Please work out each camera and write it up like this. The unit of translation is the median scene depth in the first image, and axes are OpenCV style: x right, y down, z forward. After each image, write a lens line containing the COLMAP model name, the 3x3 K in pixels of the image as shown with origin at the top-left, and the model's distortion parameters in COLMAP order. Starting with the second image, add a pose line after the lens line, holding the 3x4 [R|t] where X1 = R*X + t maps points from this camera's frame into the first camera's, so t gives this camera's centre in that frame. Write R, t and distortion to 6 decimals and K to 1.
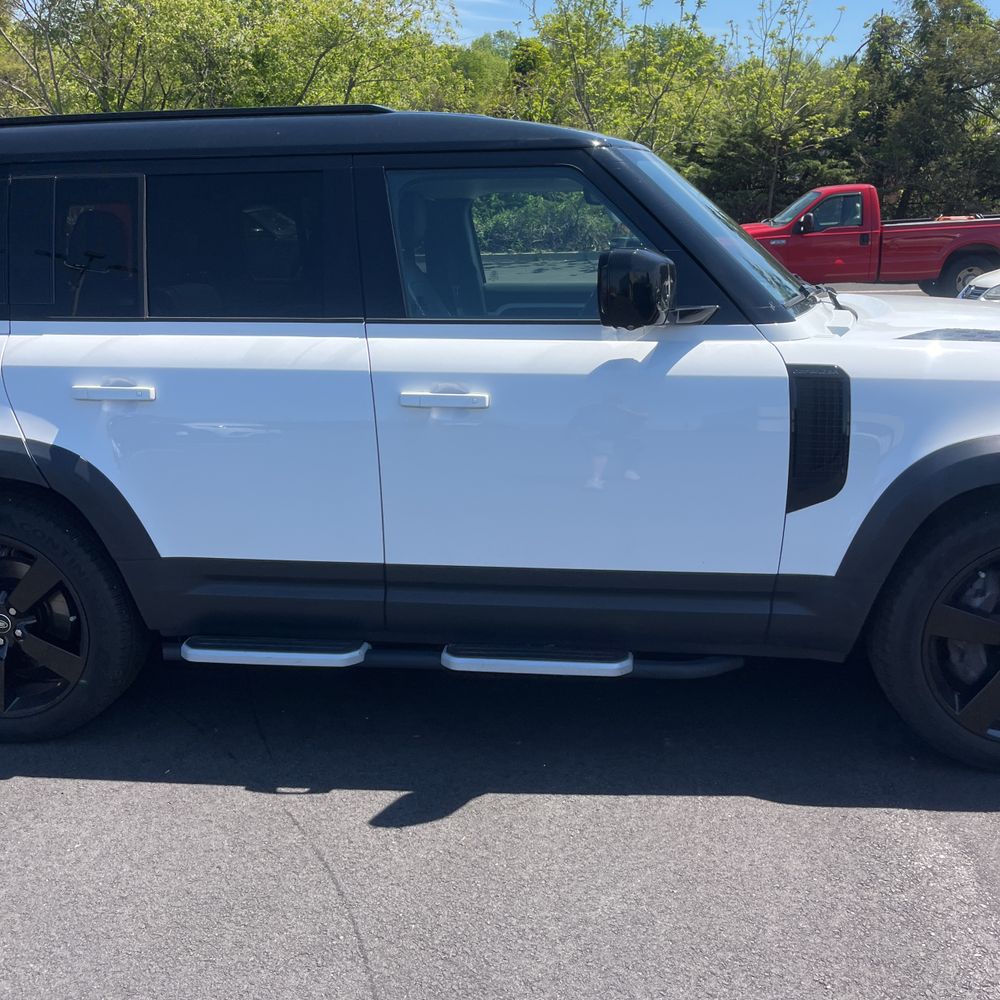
lens RADIAL K [[1002.4, 0, 511.7], [0, 1002.4, 501.9], [0, 0, 1]] dist [0.038502, -0.038712]
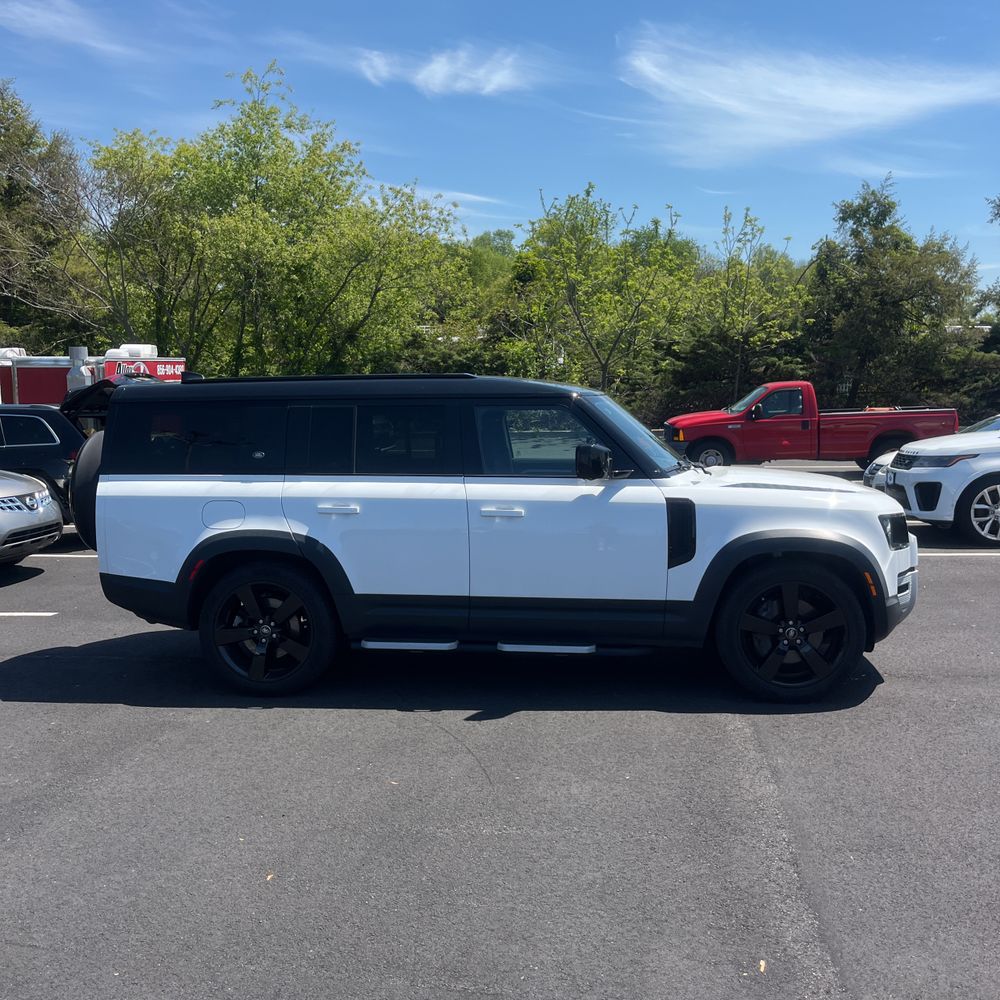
lens RADIAL K [[1010.9, 0, 496.9], [0, 1010.9, 449.6], [0, 0, 1]] dist [0.079199, -0.161749]
pose [[0.999909, 0.009227, -0.009817, -0.010812], [-0.011152, 0.975702, -0.218819, 0.041903], [0.007559, 0.218909, 0.975716, -0.196642]]
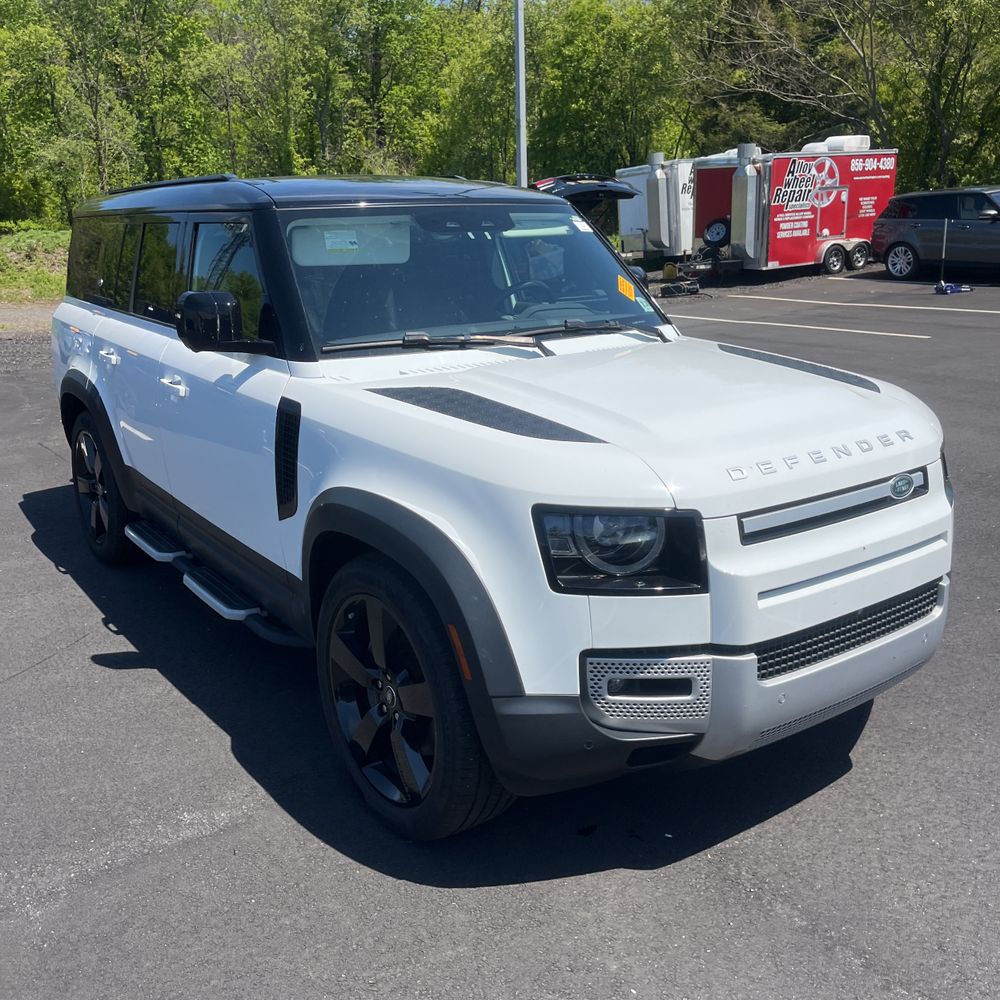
lens RADIAL K [[990.6, 0, 500.0], [0, 990.6, 500.0], [0, 0, 1]] dist [0.039150, -0.018448]
pose [[0.673003, 0.210403, -0.709082, 0.229682], [-0.190604, 0.975642, 0.108592, -0.034061], [0.714658, 0.062071, 0.696714, 0.066666]]
